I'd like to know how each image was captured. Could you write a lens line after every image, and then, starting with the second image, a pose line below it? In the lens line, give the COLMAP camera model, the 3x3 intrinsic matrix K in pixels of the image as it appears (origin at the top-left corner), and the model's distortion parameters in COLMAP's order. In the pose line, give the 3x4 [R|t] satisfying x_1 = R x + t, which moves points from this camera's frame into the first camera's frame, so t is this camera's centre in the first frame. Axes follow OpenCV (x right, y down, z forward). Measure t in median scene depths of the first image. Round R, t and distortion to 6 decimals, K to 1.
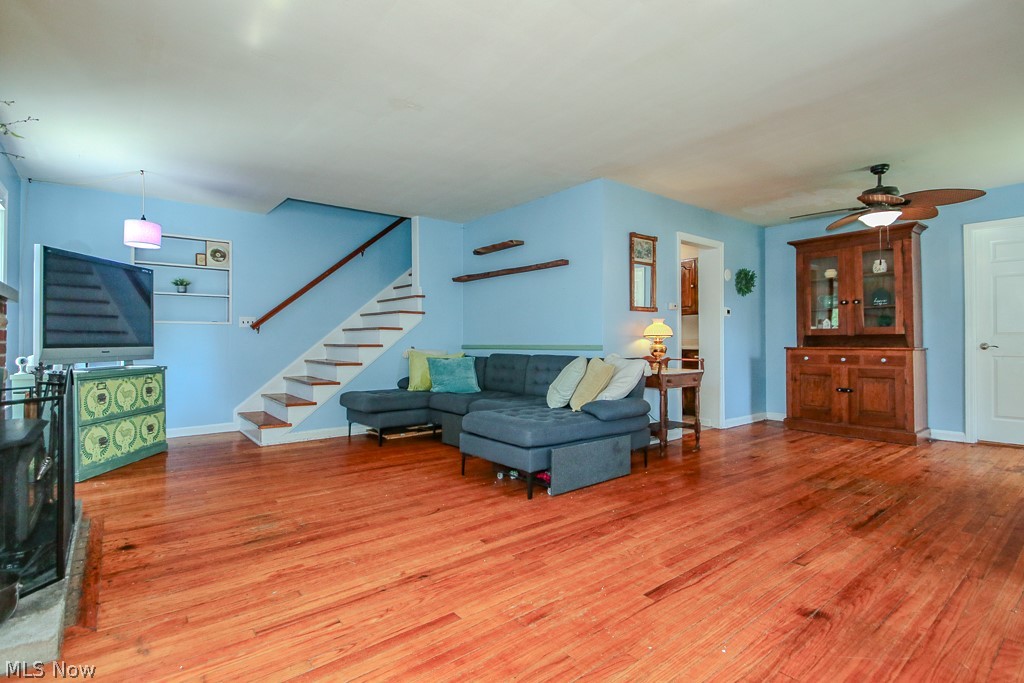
lens RADIAL K [[489.7, 0, 512.4], [0, 489.7, 333.6], [0, 0, 1]] dist [0.025429, -0.019865]
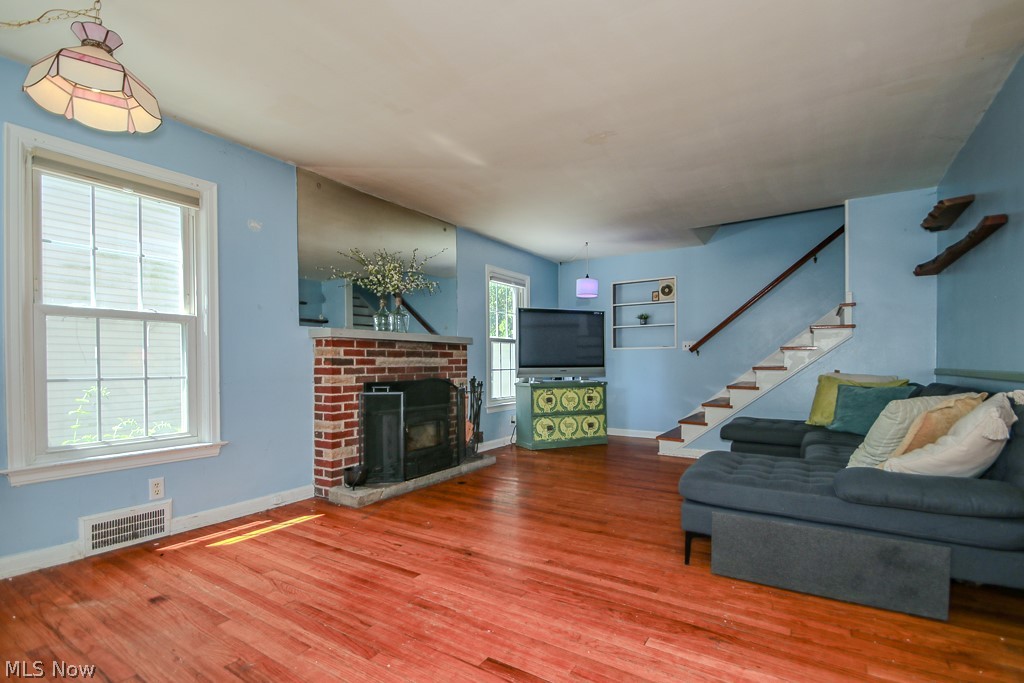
lens RADIAL K [[482.8, 0, 513.6], [0, 482.8, 365.2], [0, 0, 1]] dist [0.025421, -0.019548]
pose [[0.316728, 0.004951, -0.948504, 0.589087], [0.018782, 0.999758, 0.011491, 0.000061], [0.948331, -0.021455, 0.316558, 0.418128]]
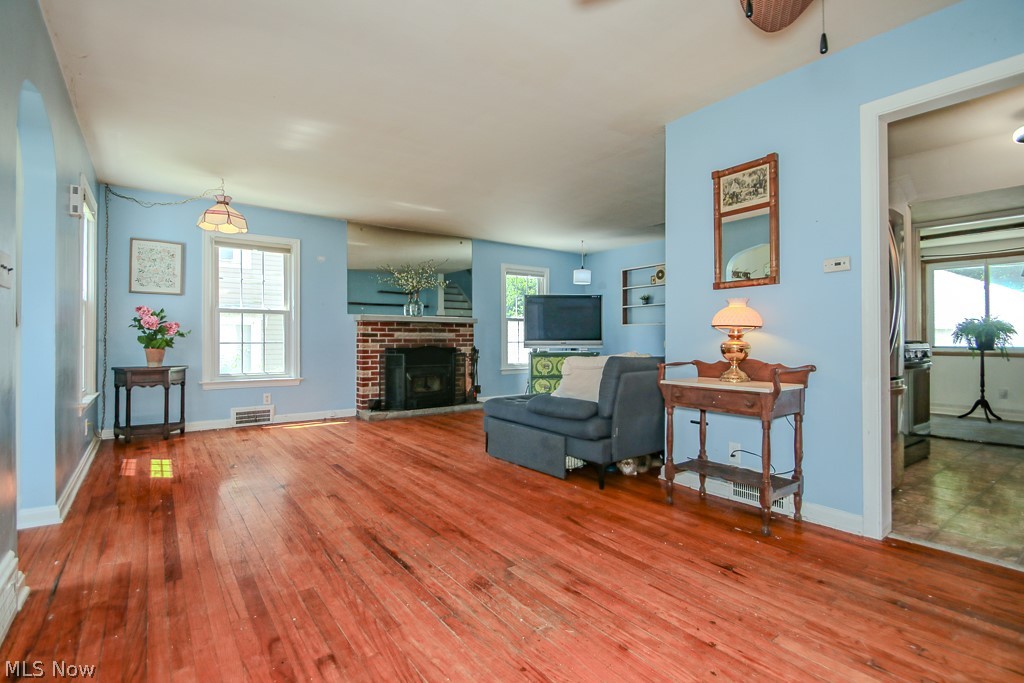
lens RADIAL K [[489.7, 0, 512.4], [0, 489.7, 333.6], [0, 0, 1]] dist [0.025429, -0.019865]
pose [[-0.045356, -0.010938, -0.998911, 1.191834], [0.017071, 0.999786, -0.011723, 0.021130], [0.998825, -0.017585, -0.045160, 0.968458]]
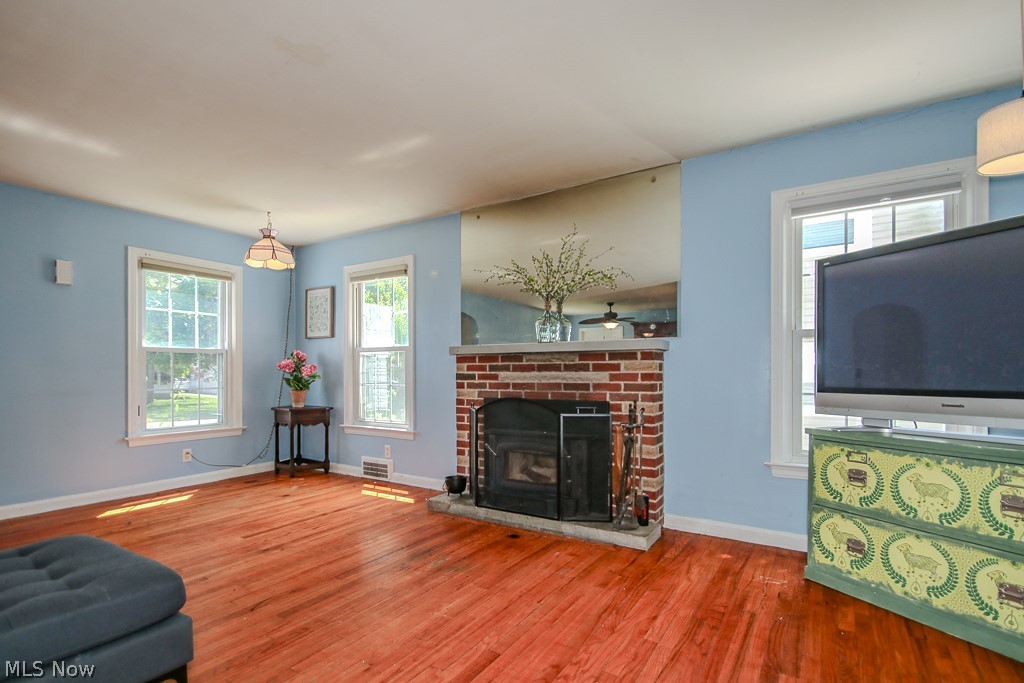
lens RADIAL K [[481.2, 0, 507.9], [0, 481.2, 373.6], [0, 0, 1]] dist [0.002844, -0.017831]
pose [[-0.947799, 0.000475, -0.318869, -0.228448], [0.005741, 0.999862, -0.015575, 0.008490], [0.318818, -0.016593, -0.947671, 1.453646]]
